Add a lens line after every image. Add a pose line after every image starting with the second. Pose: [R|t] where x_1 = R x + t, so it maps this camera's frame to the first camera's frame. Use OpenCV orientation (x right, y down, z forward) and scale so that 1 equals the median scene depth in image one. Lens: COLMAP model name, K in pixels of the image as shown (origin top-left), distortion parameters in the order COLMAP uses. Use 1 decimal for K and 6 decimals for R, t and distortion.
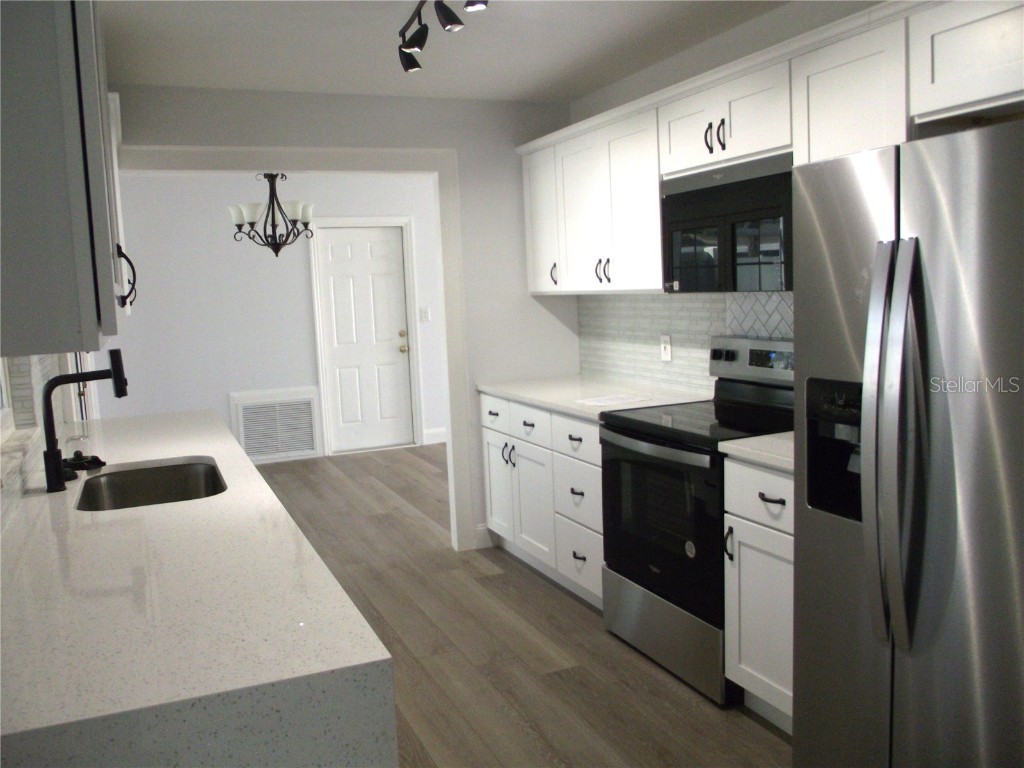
lens RADIAL K [[833.3, 0, 507.2], [0, 833.3, 382.8], [0, 0, 1]] dist [-0.062005, 0.008898]
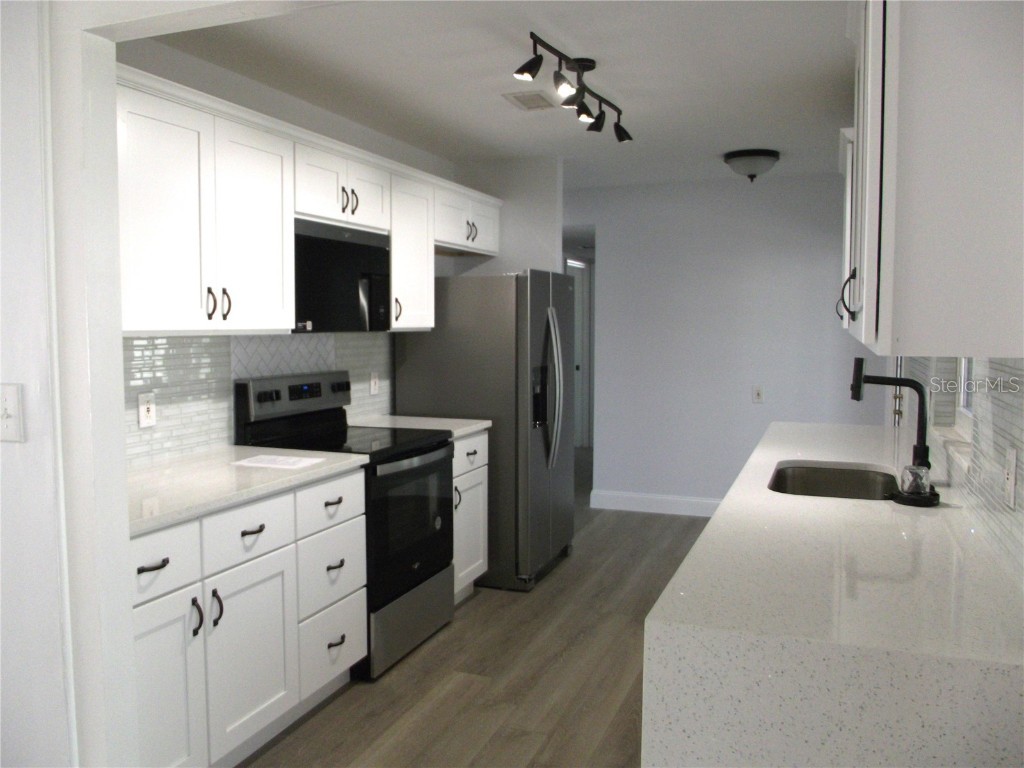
lens RADIAL K [[833.3, 0, 507.2], [0, 833.3, 382.8], [0, 0, 1]] dist [-0.062005, 0.008898]
pose [[-0.702246, -0.011498, 0.711842, -0.683074], [0.109648, 0.986193, 0.124100, -0.147504], [-0.703440, 0.165201, -0.691289, 1.539353]]
